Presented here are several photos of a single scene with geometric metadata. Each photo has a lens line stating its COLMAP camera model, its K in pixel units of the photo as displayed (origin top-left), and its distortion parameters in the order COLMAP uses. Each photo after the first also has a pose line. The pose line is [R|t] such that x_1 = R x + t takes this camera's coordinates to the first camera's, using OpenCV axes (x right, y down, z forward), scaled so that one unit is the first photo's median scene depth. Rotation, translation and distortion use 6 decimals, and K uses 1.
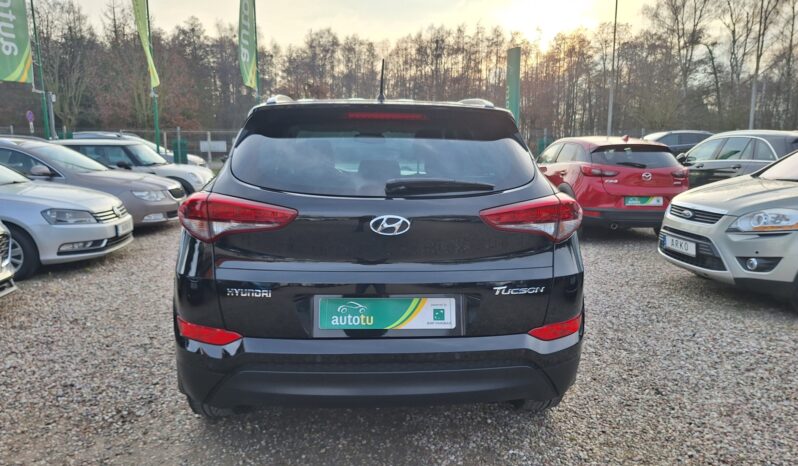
lens RADIAL K [[584.6, 0, 400.9], [0, 584.6, 235.0], [0, 0, 1]] dist [0.072876, -0.059974]
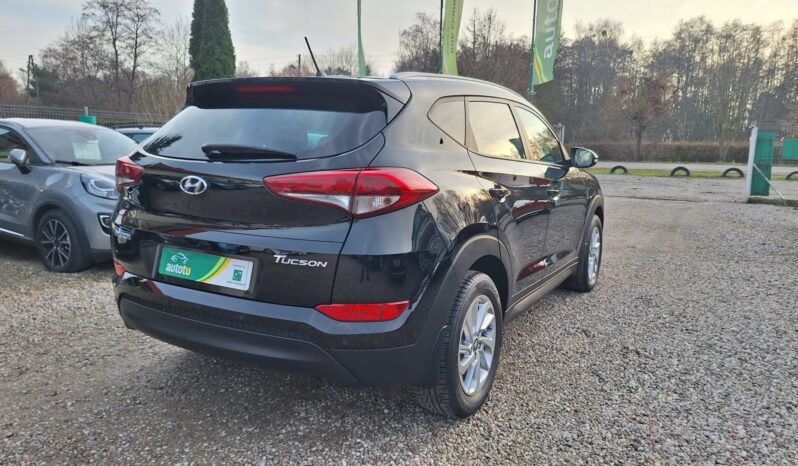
lens RADIAL K [[584.6, 0, 399.0], [0, 584.6, 229.6], [0, 0, 1]] dist [0.072876, -0.059974]
pose [[0.835505, 0.090577, -0.541966, 0.844608], [-0.096058, 0.995209, 0.018242, 0.008180], [0.541022, 0.036819, 0.840202, 0.267984]]
